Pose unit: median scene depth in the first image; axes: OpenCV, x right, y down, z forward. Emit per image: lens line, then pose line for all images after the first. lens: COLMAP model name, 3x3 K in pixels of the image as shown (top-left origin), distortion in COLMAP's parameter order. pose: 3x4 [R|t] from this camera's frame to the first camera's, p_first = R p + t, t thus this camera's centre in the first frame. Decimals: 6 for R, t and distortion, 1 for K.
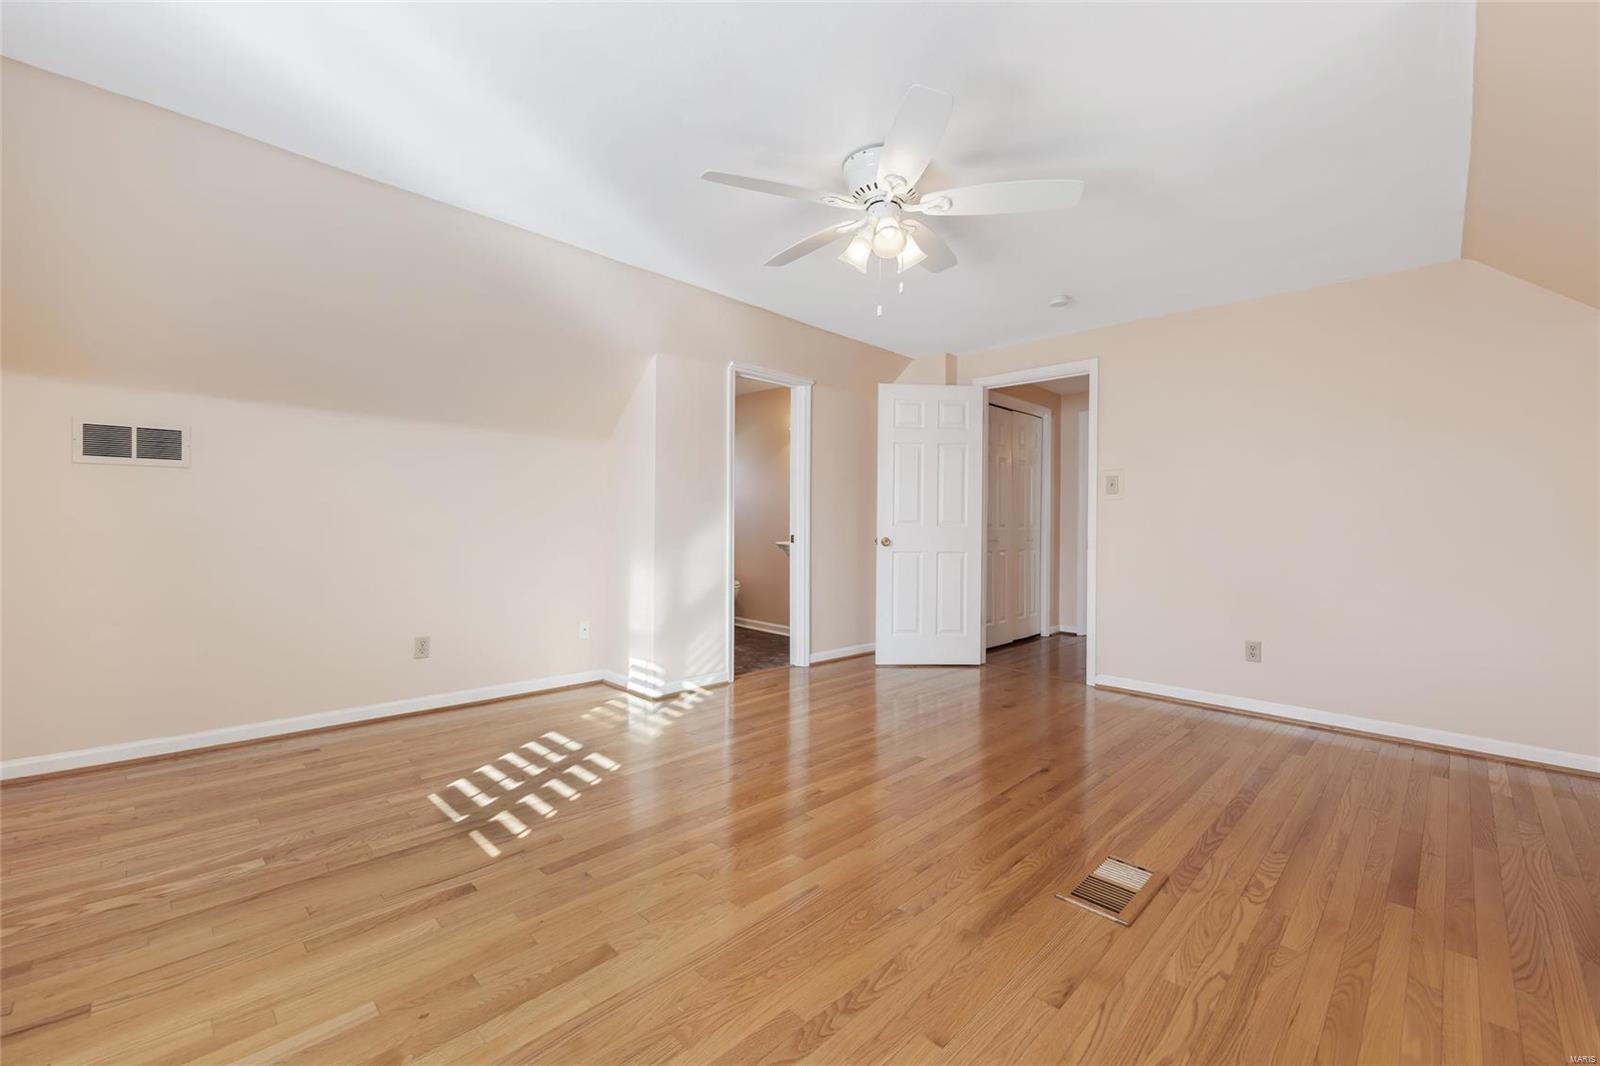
lens RADIAL K [[642.8, 0, 795.4], [0, 642.8, 528.6], [0, 0, 1]] dist [0.000723, 0.000102]
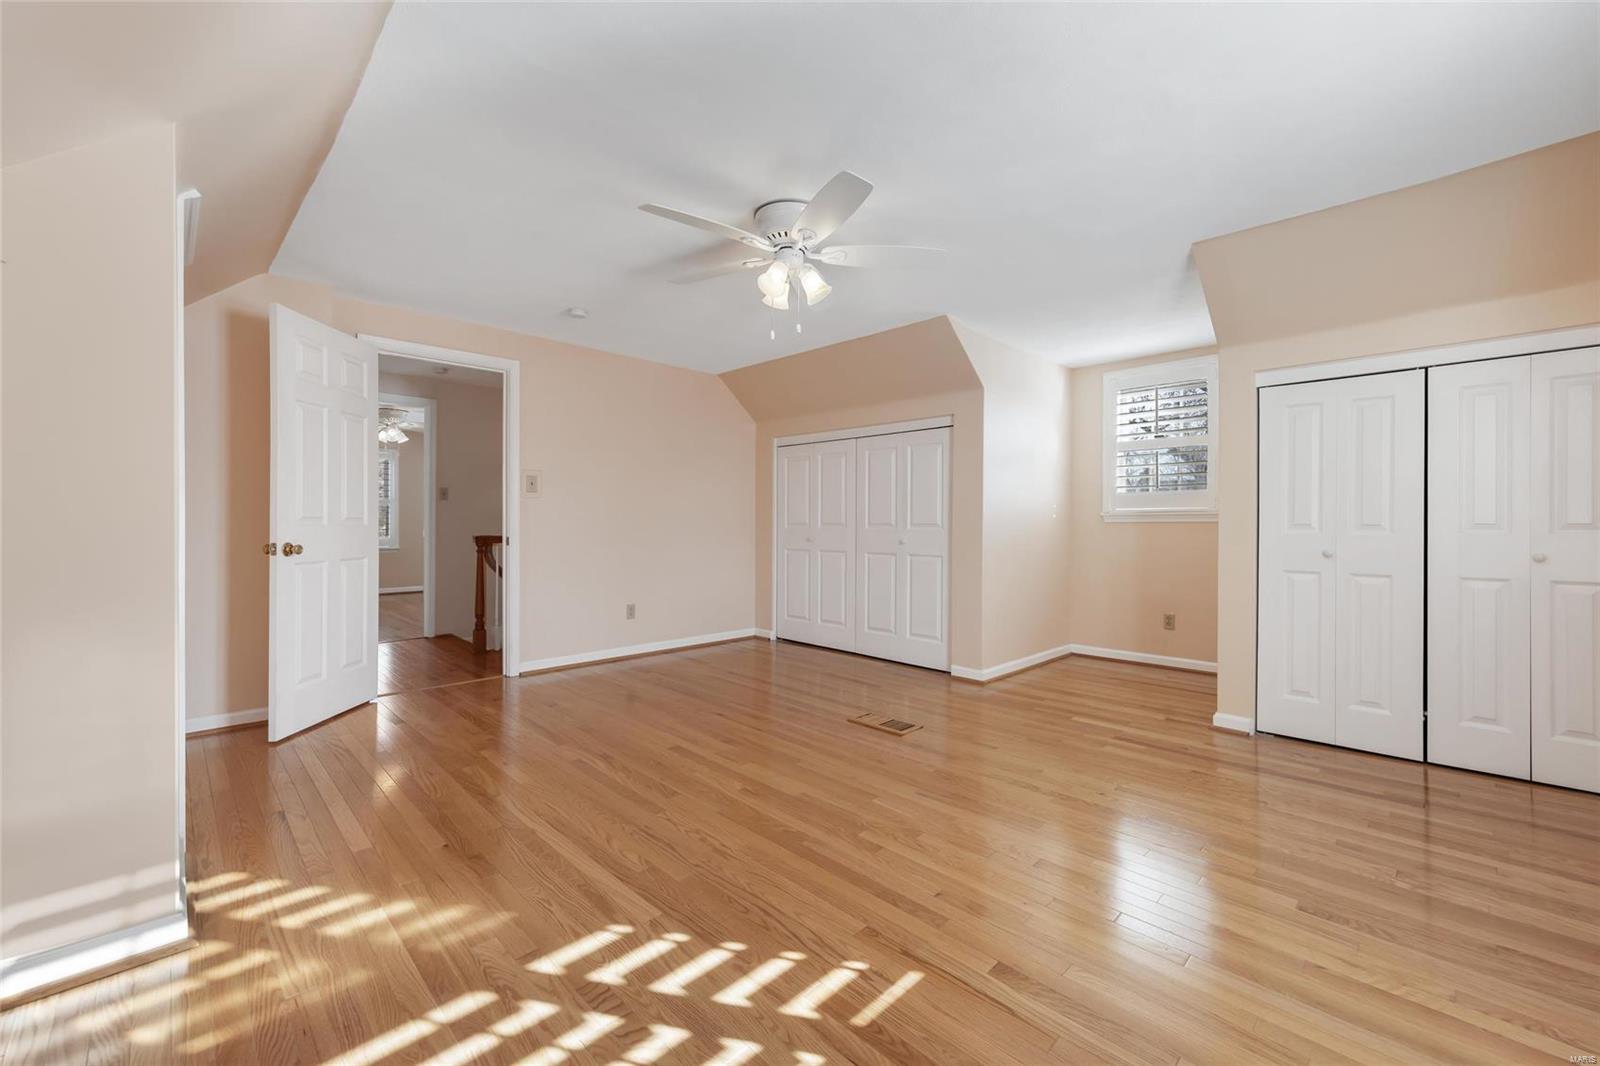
lens RADIAL K [[642.8, 0, 795.4], [0, 642.8, 528.6], [0, 0, 1]] dist [0.000723, 0.000102]
pose [[0.020791, -0.020522, 0.999573, -0.883263], [0.003909, 0.999783, 0.020445, -0.020266], [-0.999776, 0.003482, 0.020866, 0.822672]]
